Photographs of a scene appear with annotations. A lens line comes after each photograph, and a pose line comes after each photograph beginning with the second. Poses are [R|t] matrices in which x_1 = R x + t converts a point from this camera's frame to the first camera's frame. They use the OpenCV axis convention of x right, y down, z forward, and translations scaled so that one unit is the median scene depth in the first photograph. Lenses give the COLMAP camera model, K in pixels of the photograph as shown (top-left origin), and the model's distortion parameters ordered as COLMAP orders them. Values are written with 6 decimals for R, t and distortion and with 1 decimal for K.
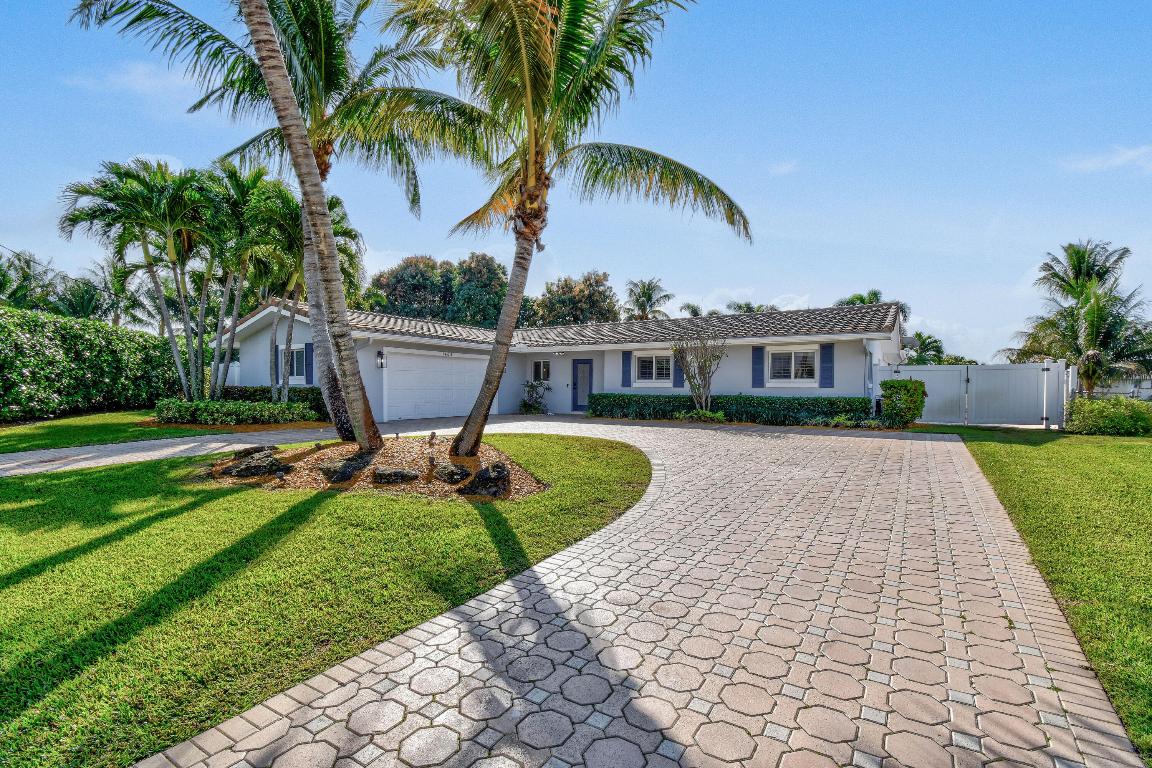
lens RADIAL K [[519.3, 0, 575.0], [0, 519.3, 402.4], [0, 0, 1]] dist [-0.000541, -0.000300]
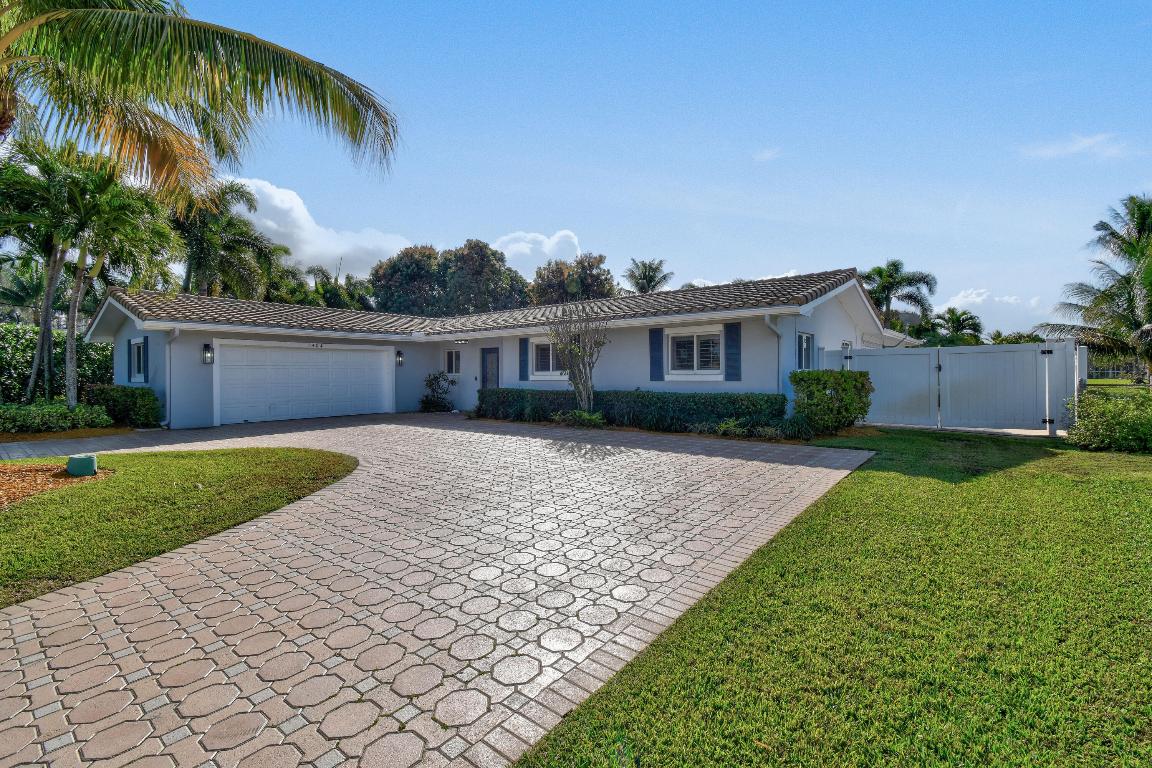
lens RADIAL K [[501.1, 0, 576.0], [0, 501.1, 384.0], [0, 0, 1]] dist [0.001659, -0.008447]
pose [[0.993417, -0.010646, -0.114061, 0.255722], [0.009899, 0.999926, -0.007114, -0.015601], [0.114128, 0.005938, 0.993448, 0.186709]]
